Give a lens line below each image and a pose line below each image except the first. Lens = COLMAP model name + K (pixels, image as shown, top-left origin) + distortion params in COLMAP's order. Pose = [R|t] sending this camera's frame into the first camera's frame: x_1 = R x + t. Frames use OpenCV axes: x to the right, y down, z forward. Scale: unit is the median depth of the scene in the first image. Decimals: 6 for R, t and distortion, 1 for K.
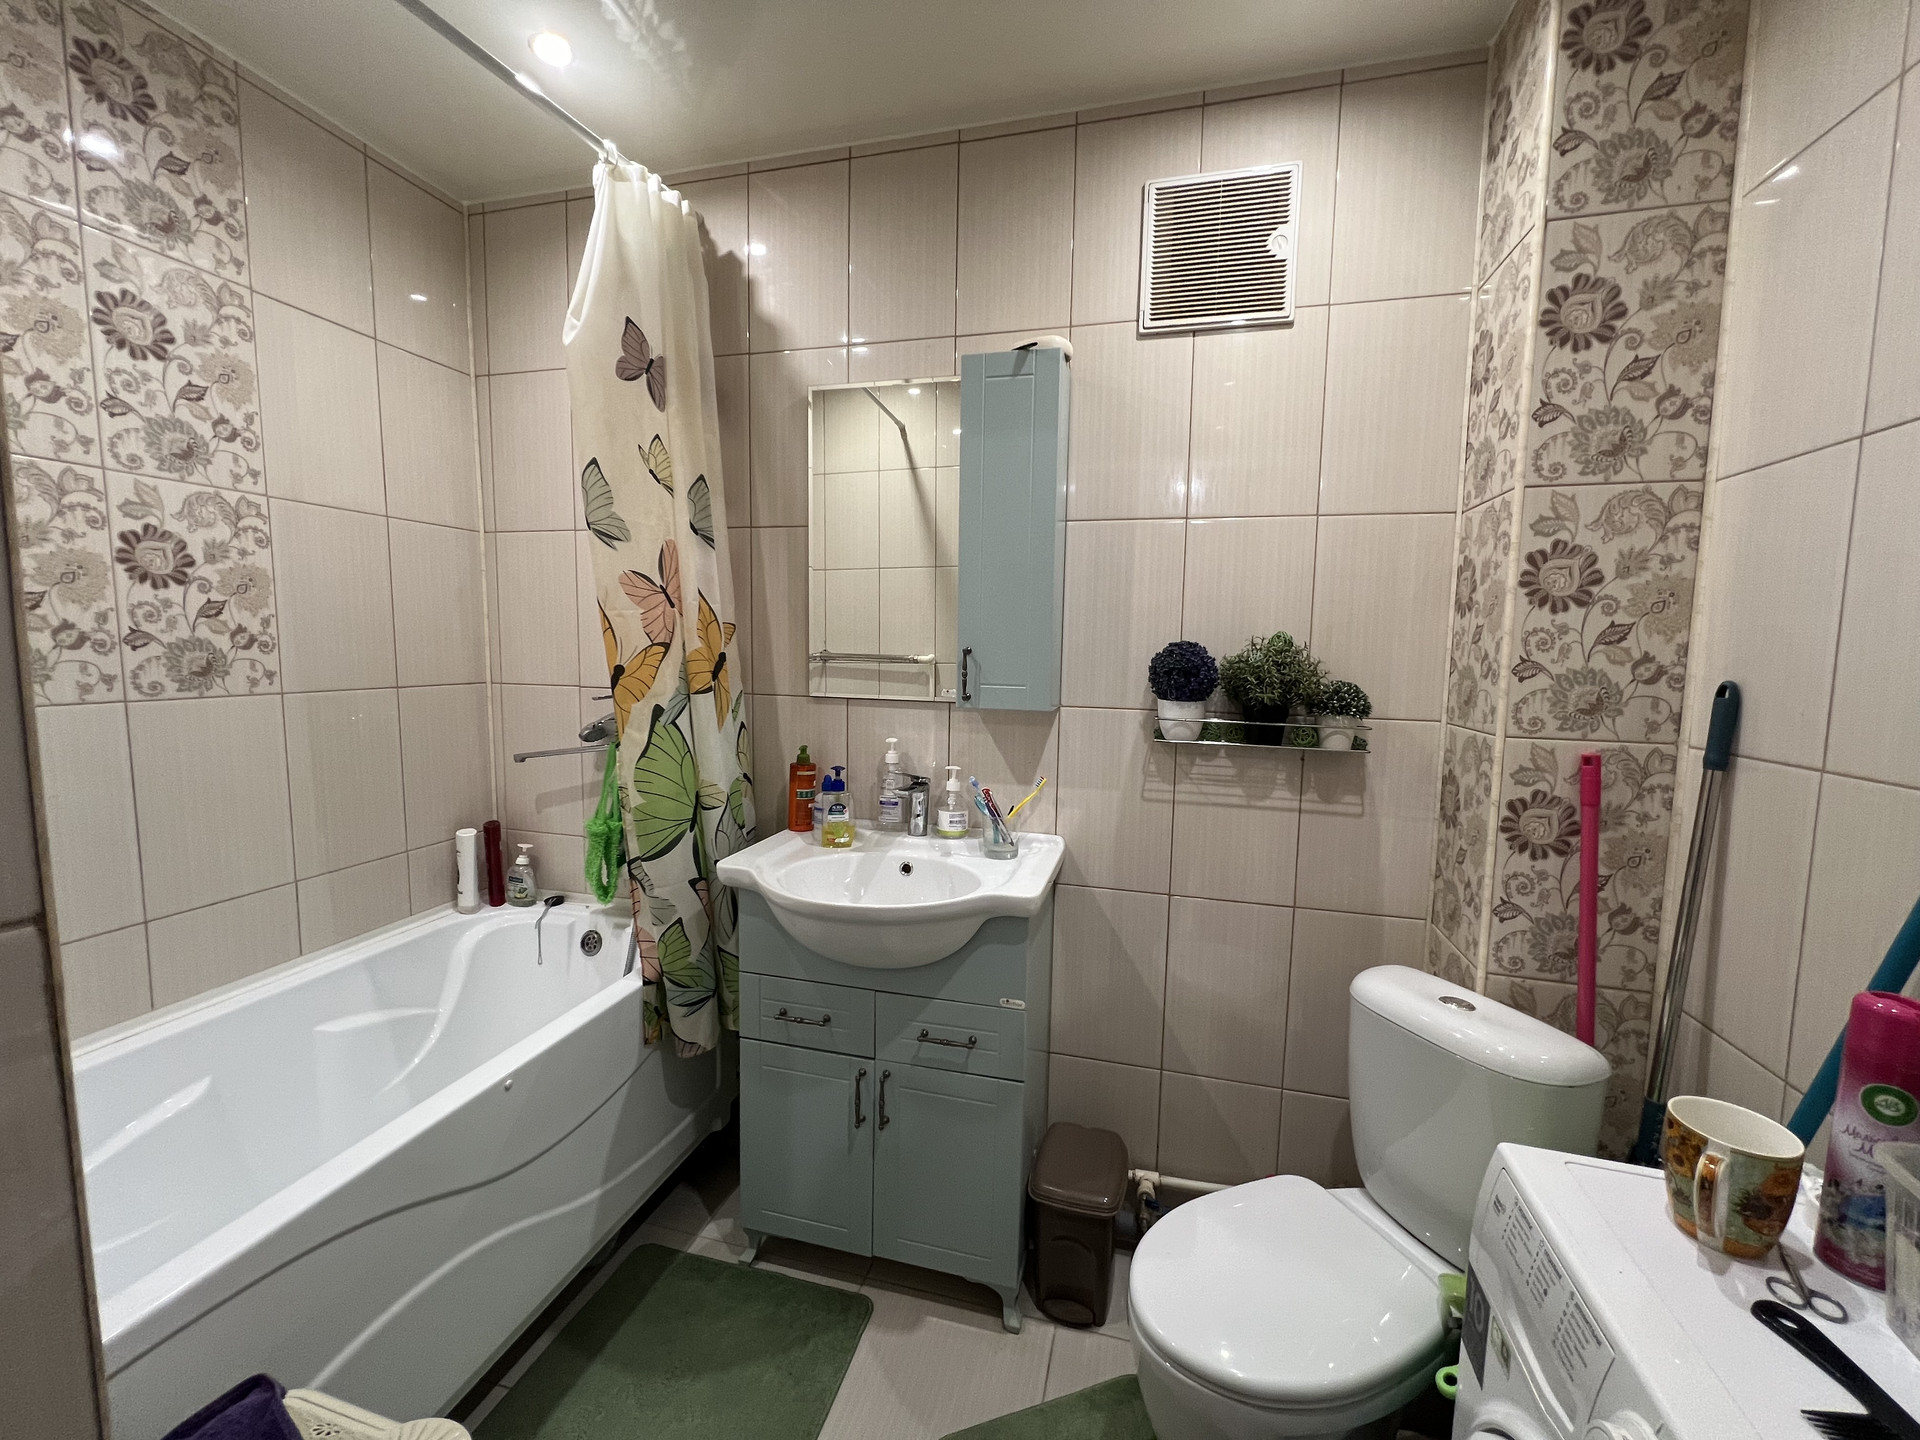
lens RADIAL K [[770.0, 0, 954.4], [0, 770.0, 716.7], [0, 0, 1]] dist [-0.001215, 0.000129]
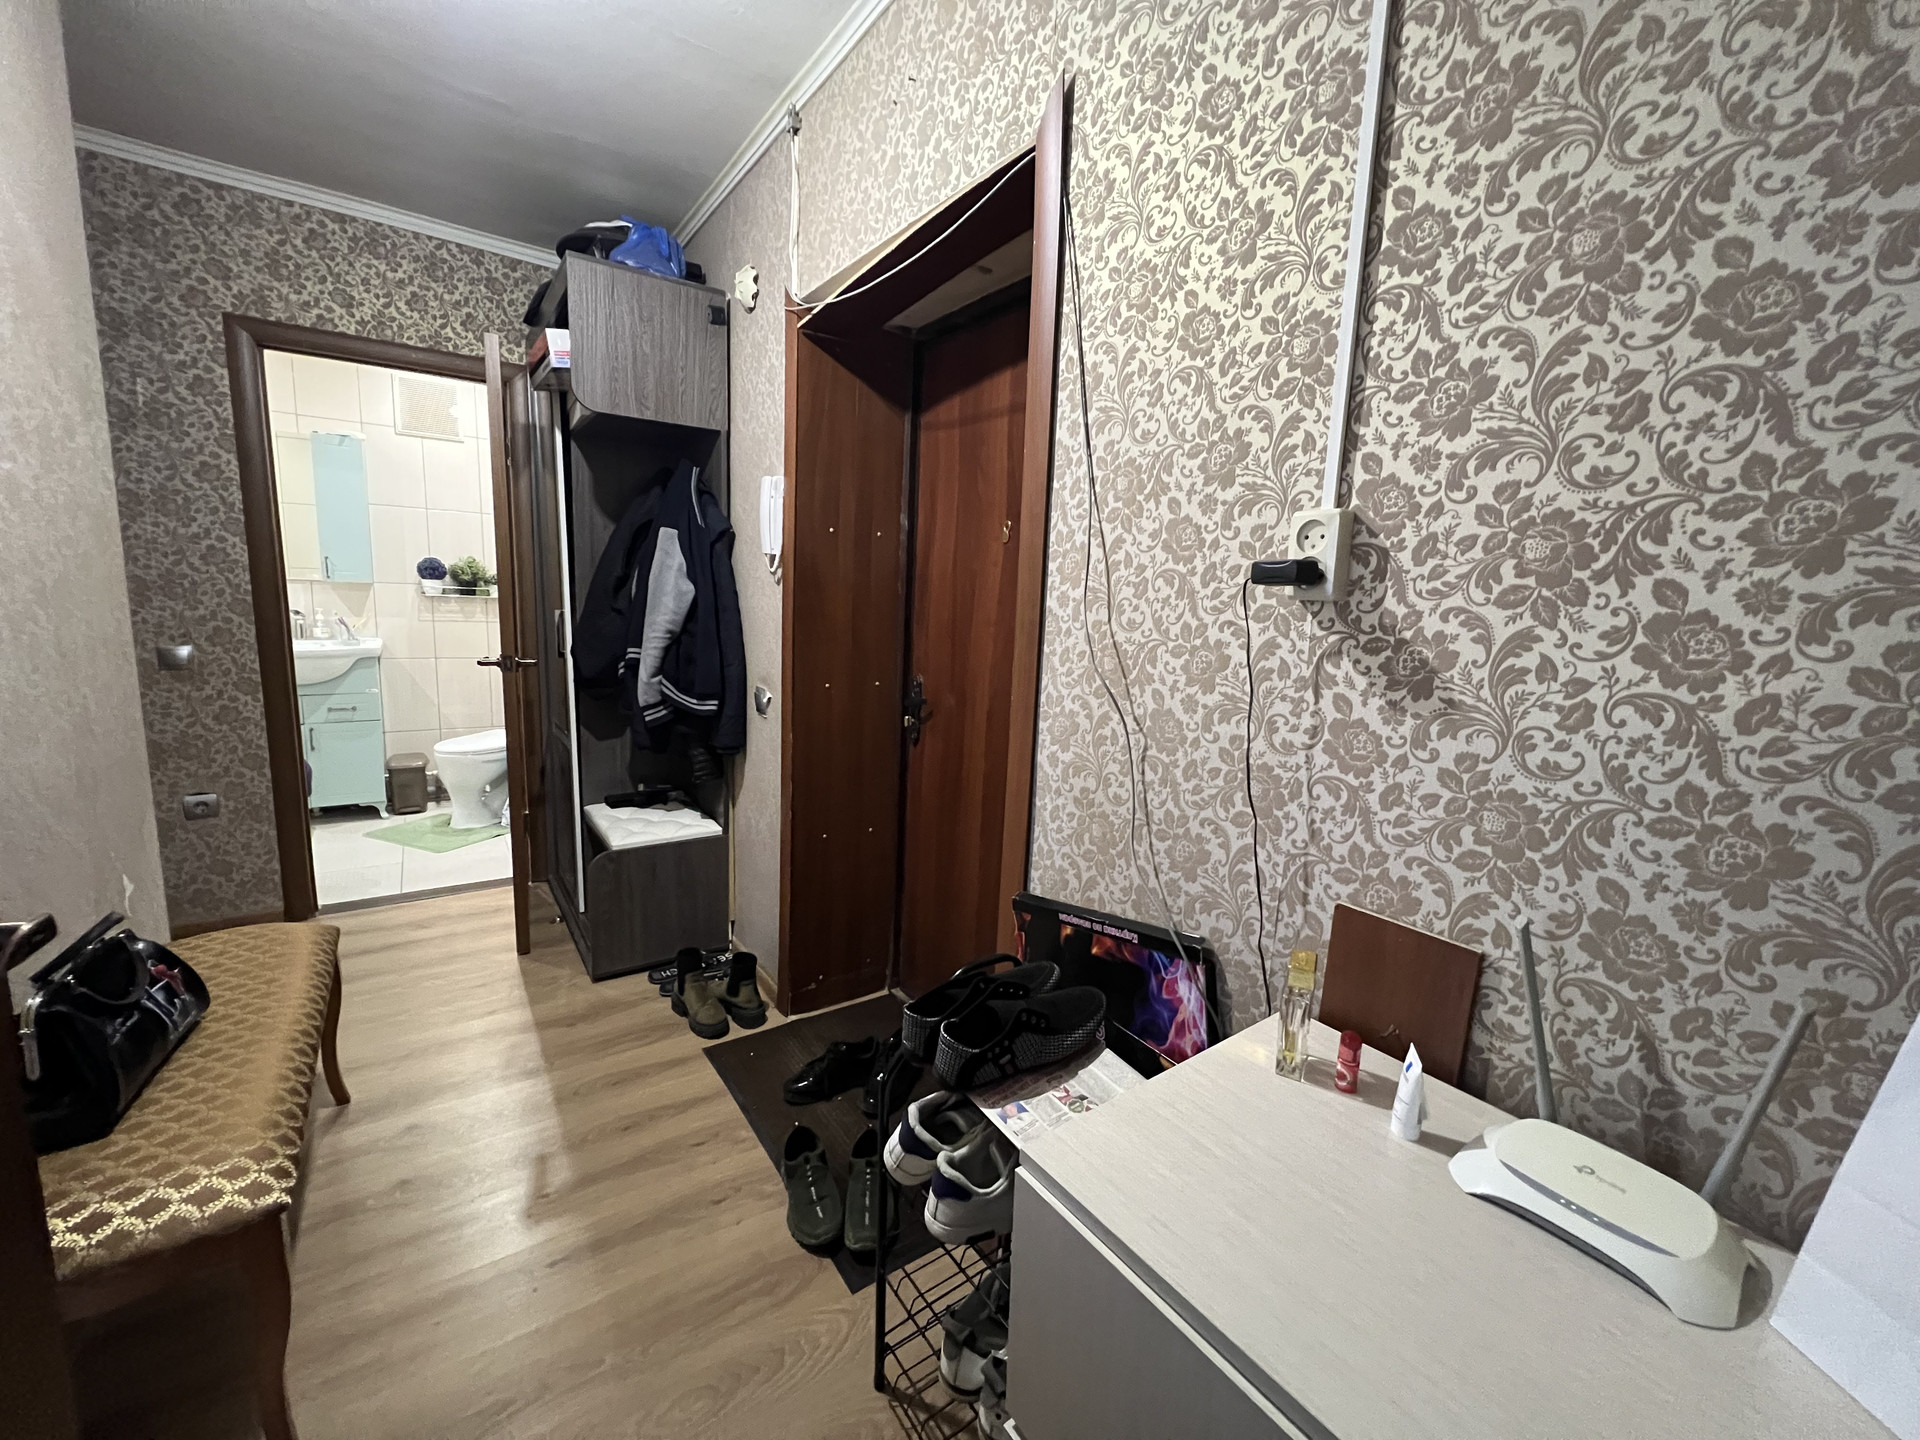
lens RADIAL K [[770.0, 0, 967.2], [0, 770.0, 713.5], [0, 0, 1]] dist [-0.001215, 0.000129]
pose [[0.631589, -0.109314, 0.767558, -0.620444], [0.041412, 0.993354, 0.107396, 0.226281], [-0.774196, -0.036044, 0.631918, -2.098093]]
